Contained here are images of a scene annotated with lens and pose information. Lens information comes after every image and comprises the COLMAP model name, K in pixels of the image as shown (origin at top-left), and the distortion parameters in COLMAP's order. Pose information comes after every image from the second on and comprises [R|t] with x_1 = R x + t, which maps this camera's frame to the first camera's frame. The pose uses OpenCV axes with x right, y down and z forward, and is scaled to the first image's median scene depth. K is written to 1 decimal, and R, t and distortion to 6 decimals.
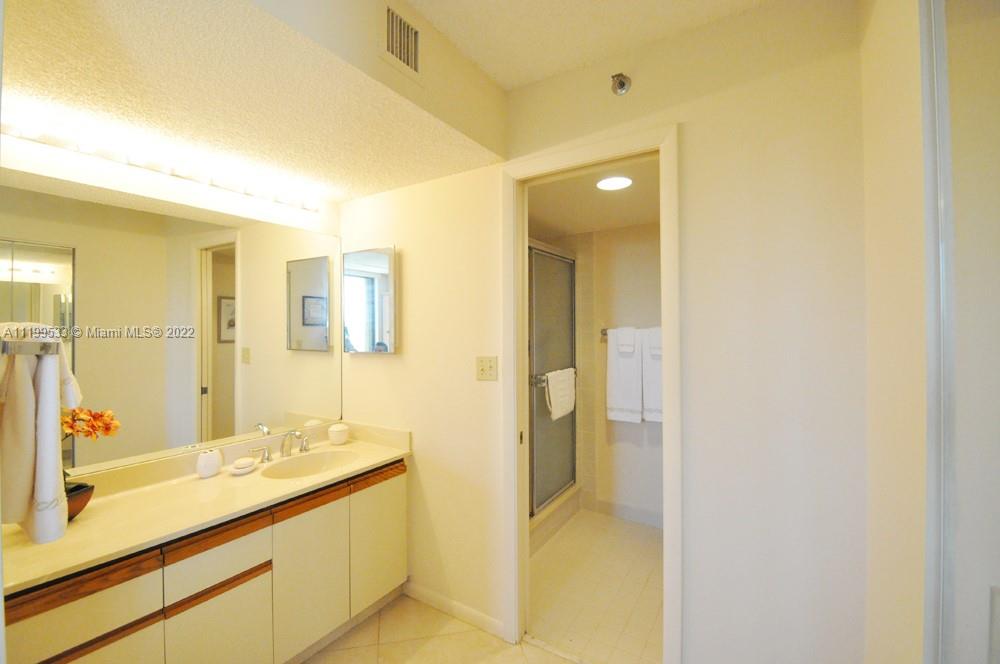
lens RADIAL K [[435.2, 0, 500.6], [0, 435.2, 330.9], [0, 0, 1]] dist [0.001299, 0.000196]
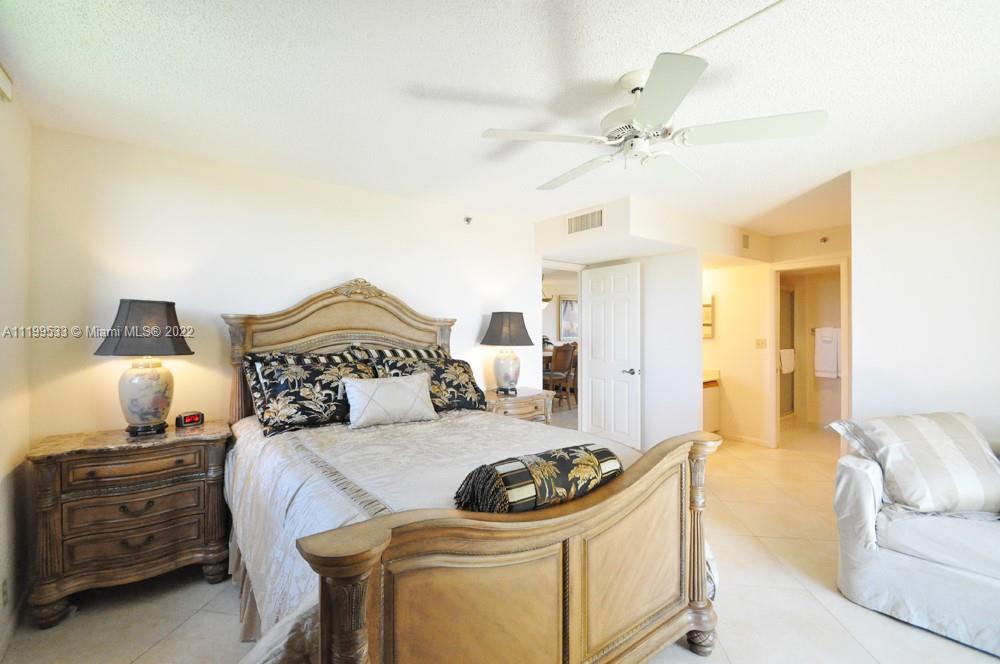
lens RADIAL K [[435.2, 0, 498.0], [0, 435.2, 328.3], [0, 0, 1]] dist [0.001299, 0.000196]
pose [[0.928696, 0.008054, -0.370754, -0.367531], [-0.006692, 0.999965, 0.004960, -0.005580], [0.370781, -0.002126, 0.928718, -1.396999]]
